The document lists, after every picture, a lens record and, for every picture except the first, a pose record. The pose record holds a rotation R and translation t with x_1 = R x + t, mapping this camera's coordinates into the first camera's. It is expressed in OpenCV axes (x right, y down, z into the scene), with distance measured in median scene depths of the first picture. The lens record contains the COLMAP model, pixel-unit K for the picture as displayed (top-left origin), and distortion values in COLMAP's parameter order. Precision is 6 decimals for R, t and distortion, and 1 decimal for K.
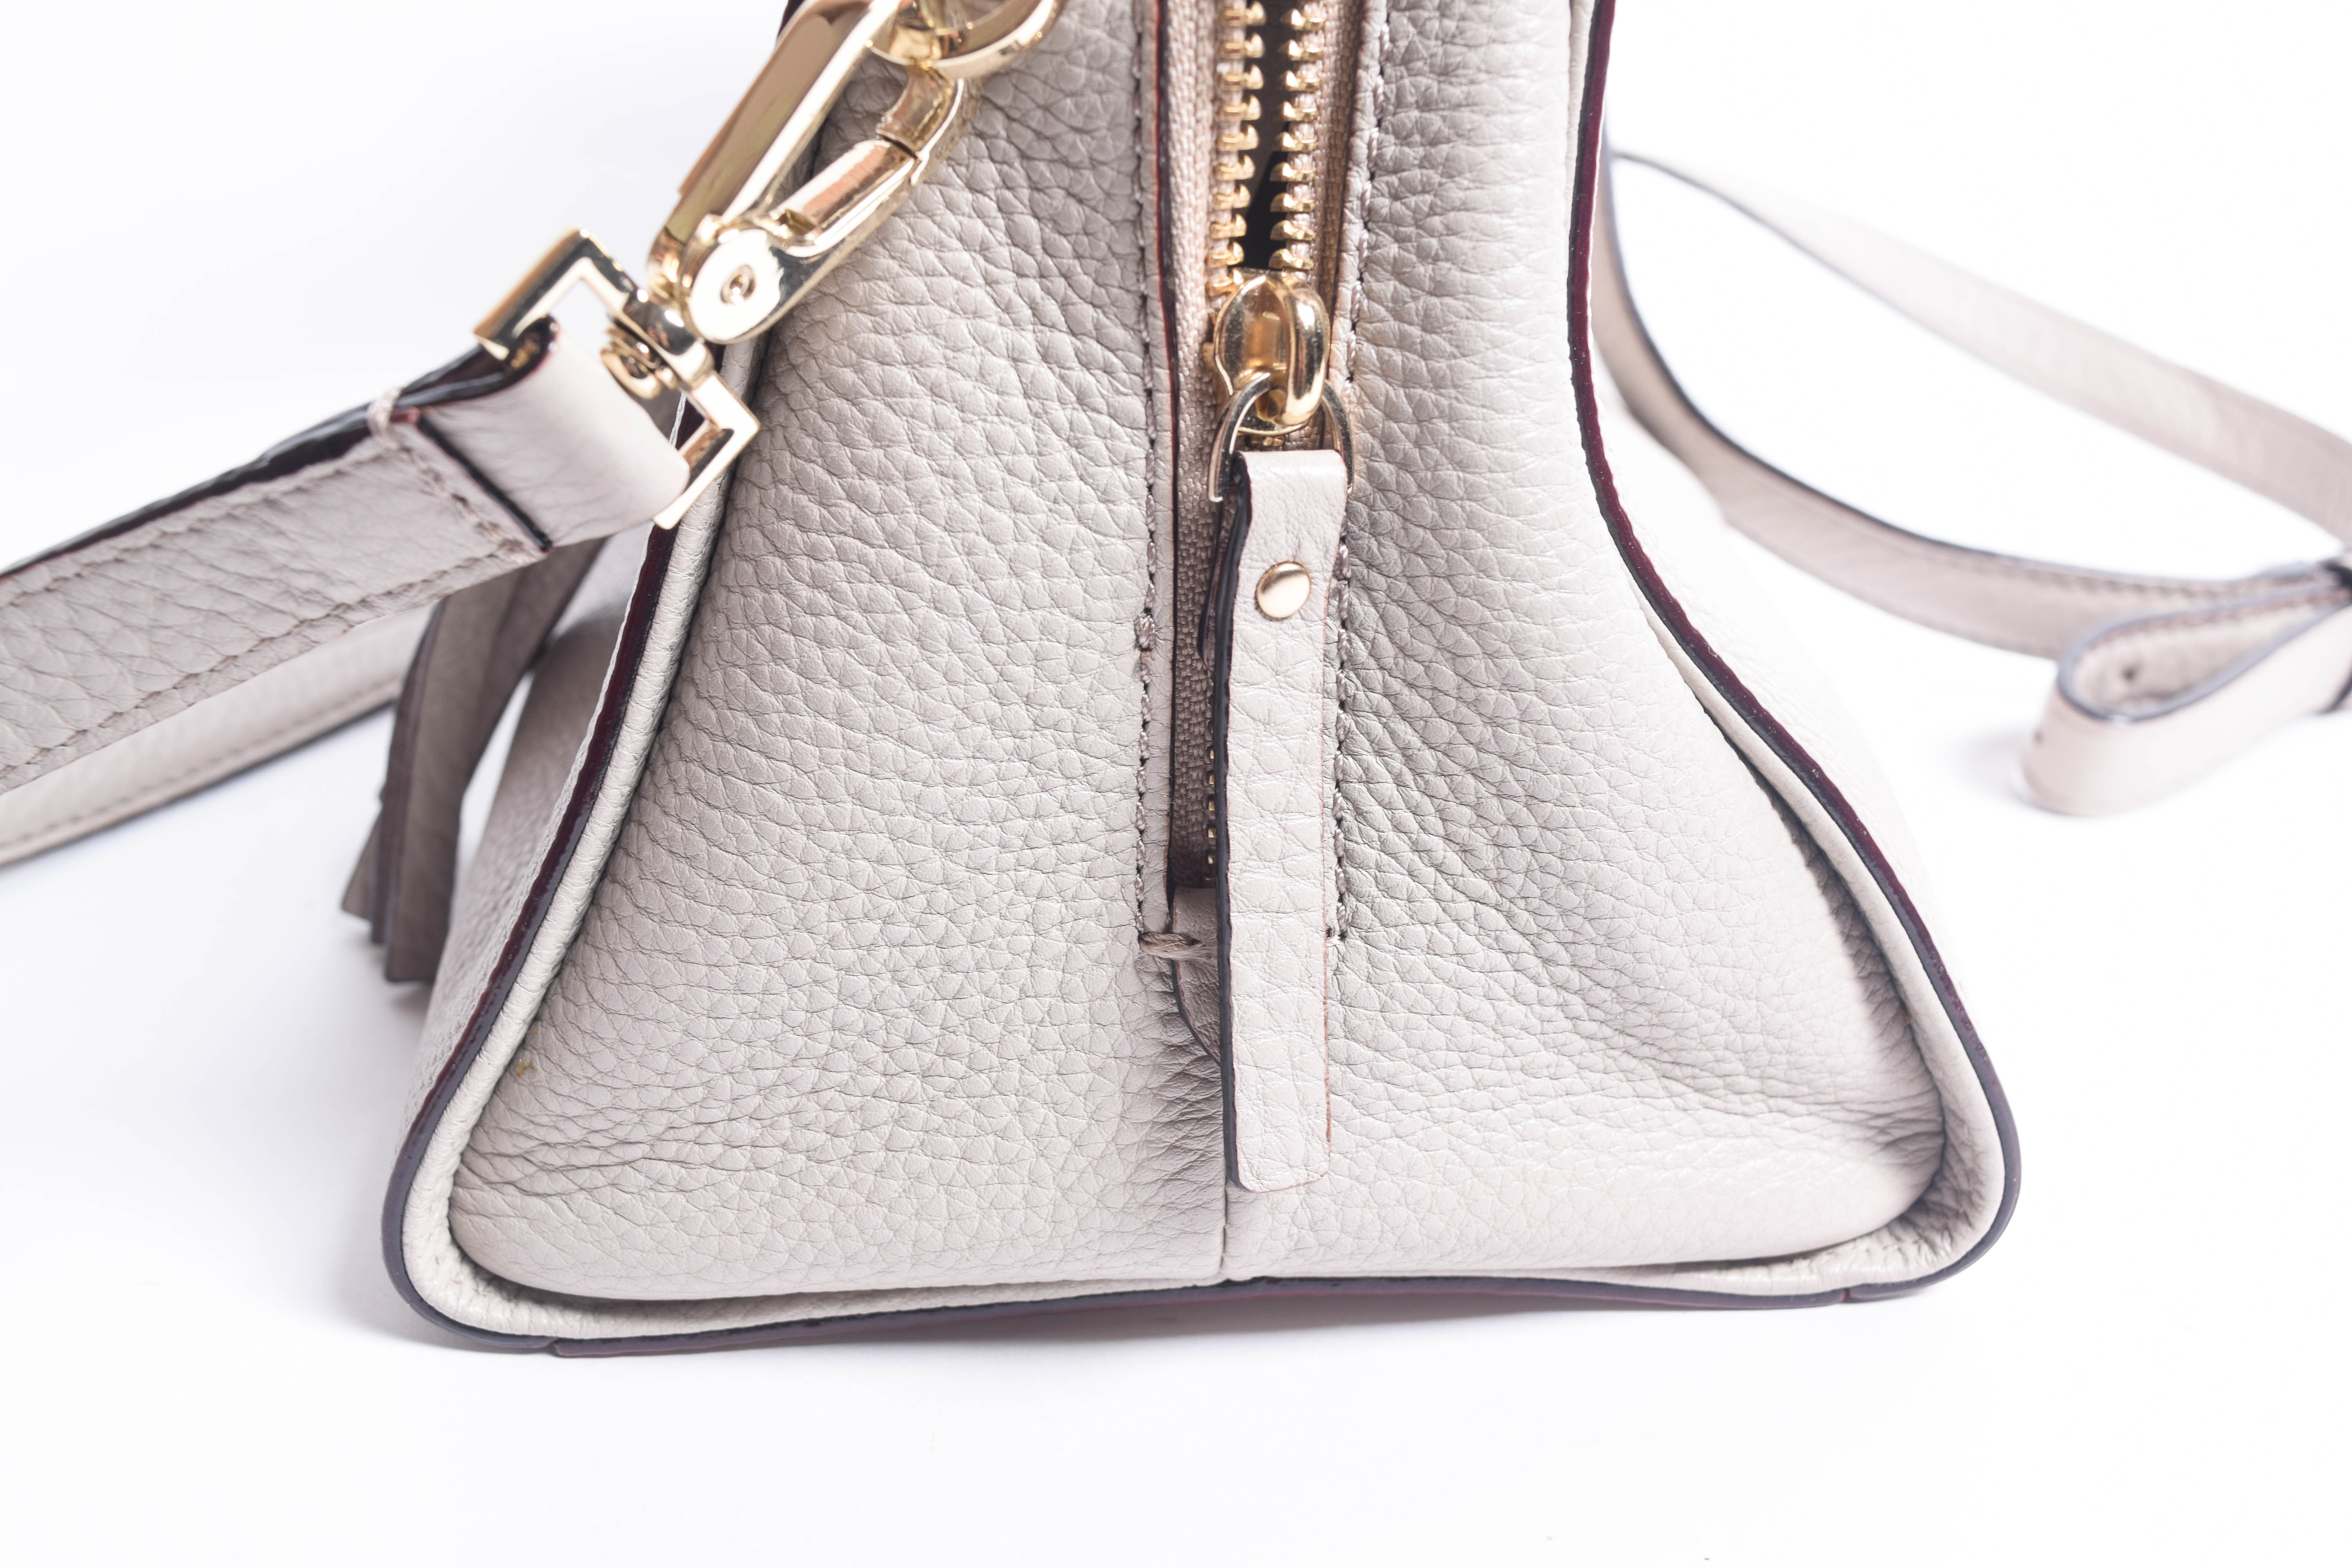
lens RADIAL K [[2549.4, 0, 1196.4], [0, 2549.4, 785.7], [0, 0, 1]] dist [-0.041721, 0.000000]
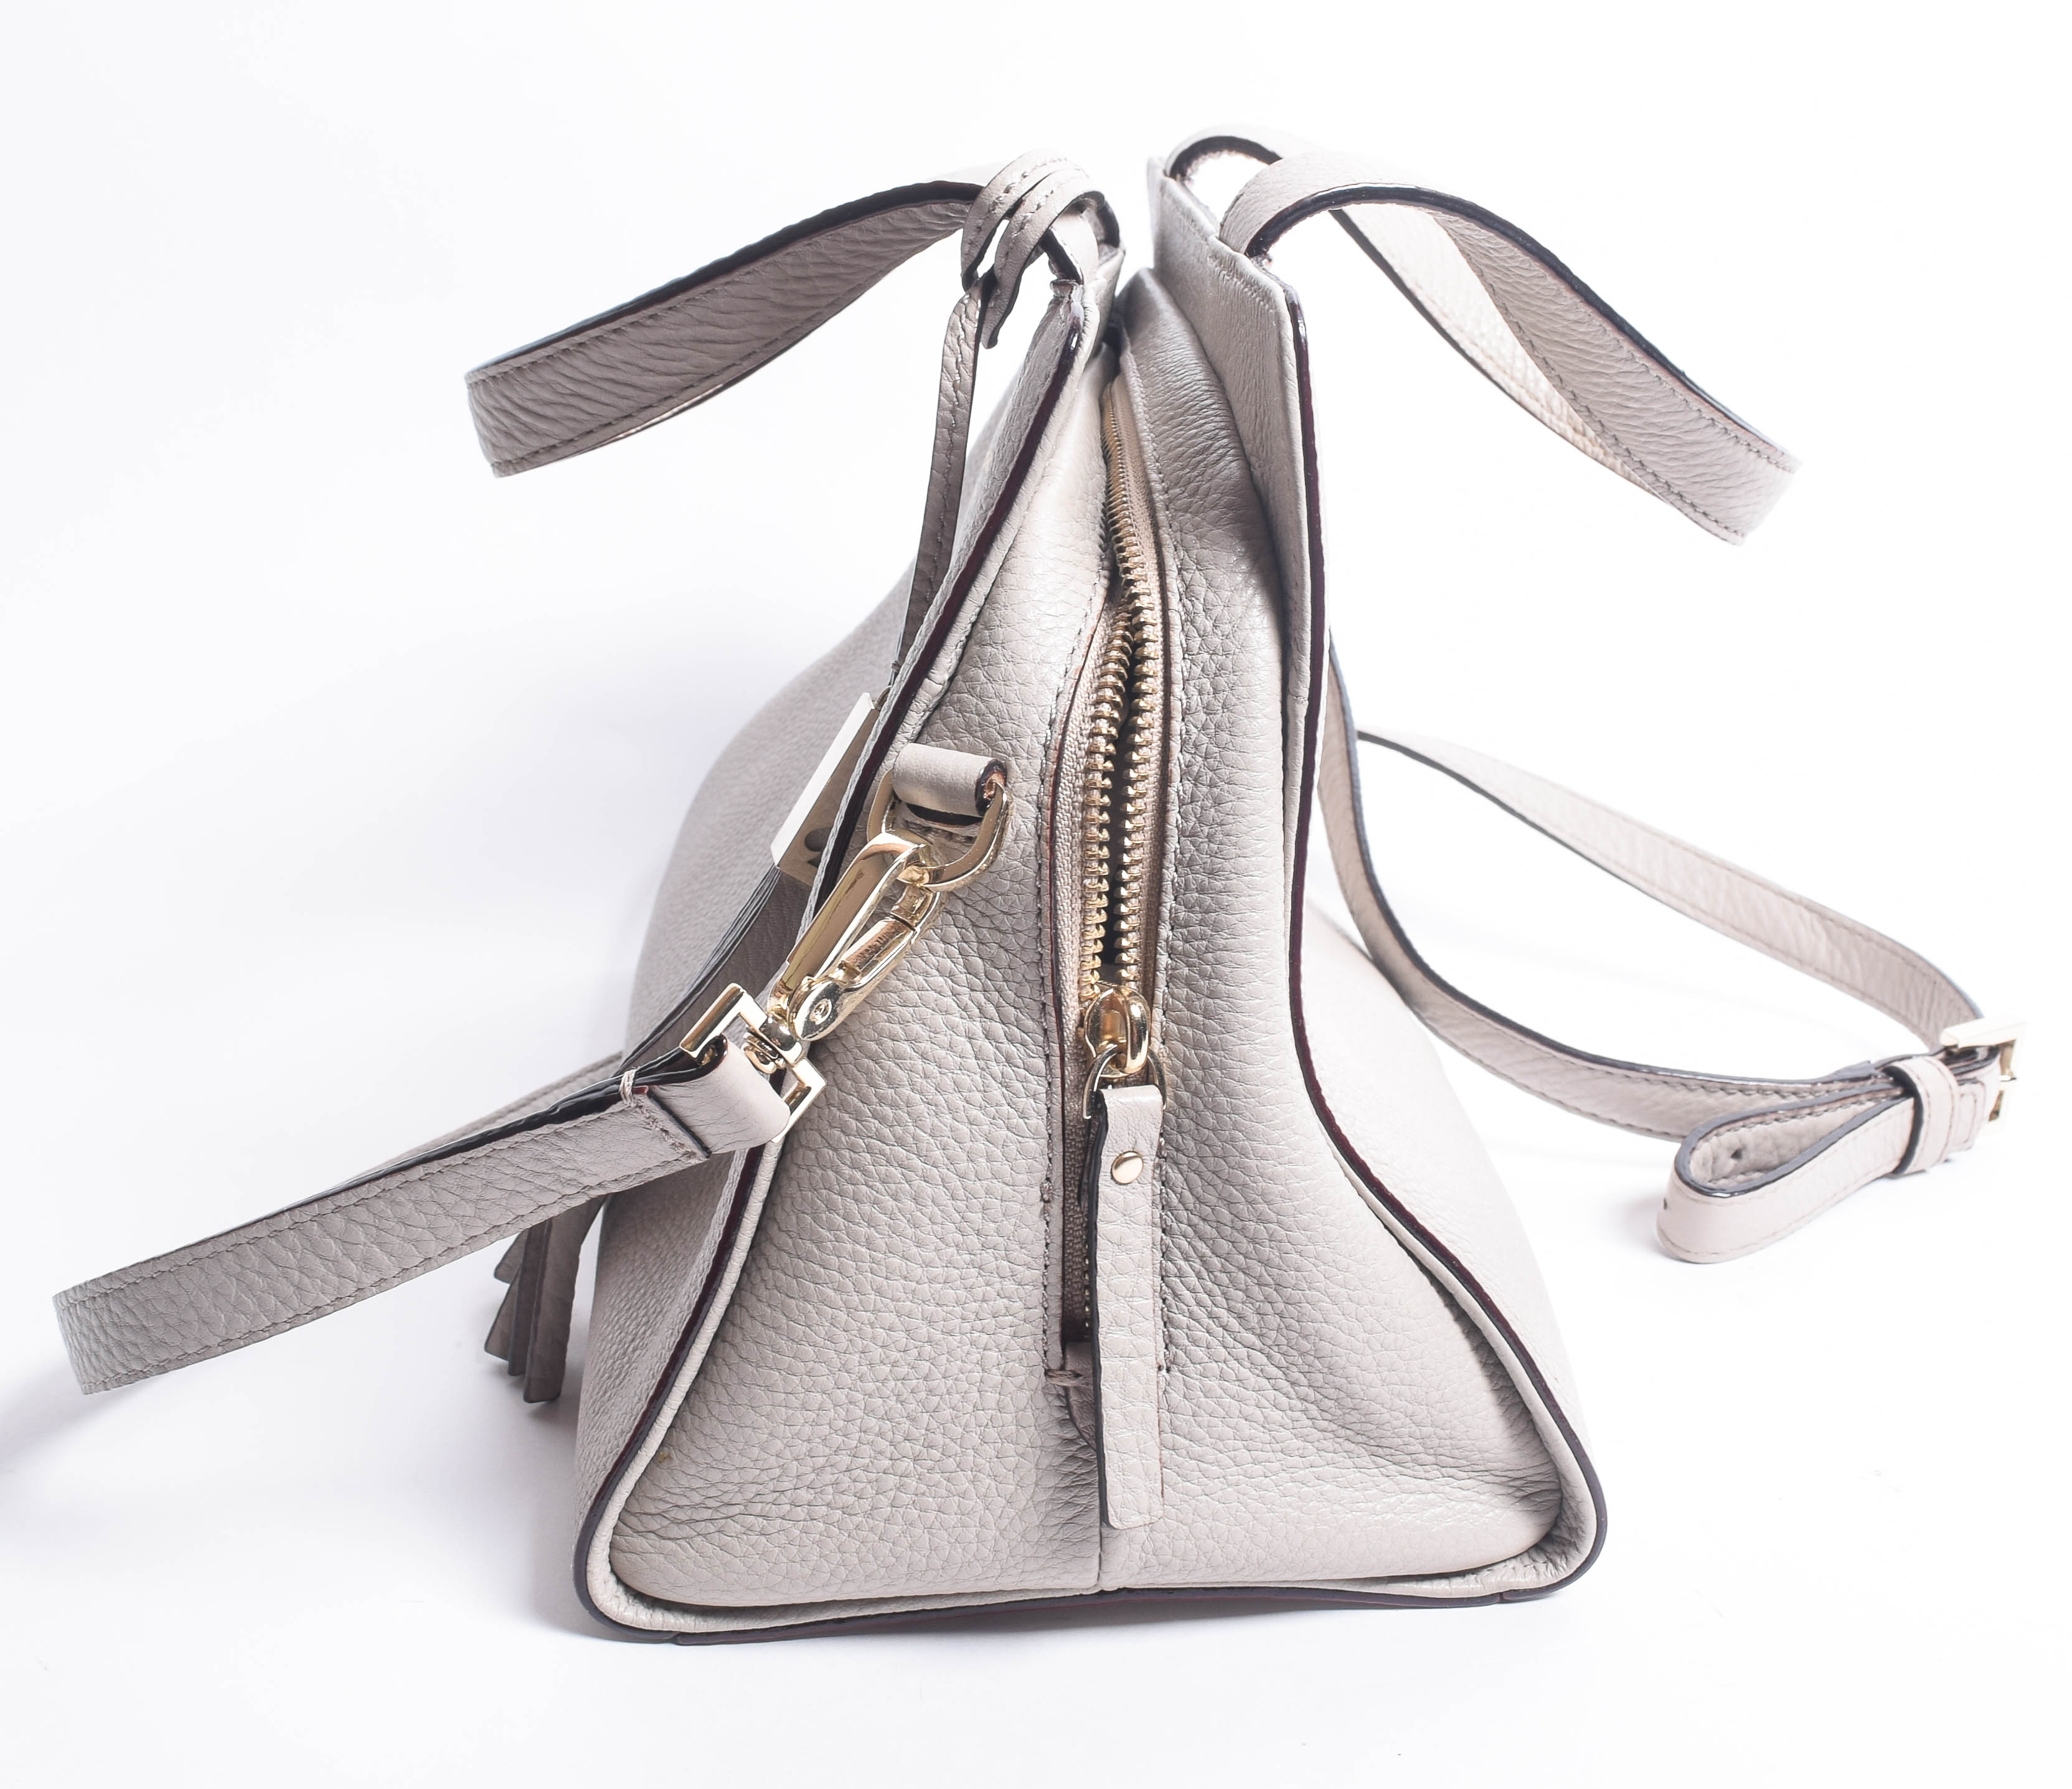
lens RADIAL K [[1874.0, 0, 989.6], [0, 1874.0, 963.7], [0, 0, 1]] dist [-0.038490, 0.000000]
pose [[0.999152, -0.020517, -0.035696, -0.010144], [0.015052, 0.989003, -0.147128, -0.026687], [0.038322, 0.146466, 0.988473, -0.257820]]
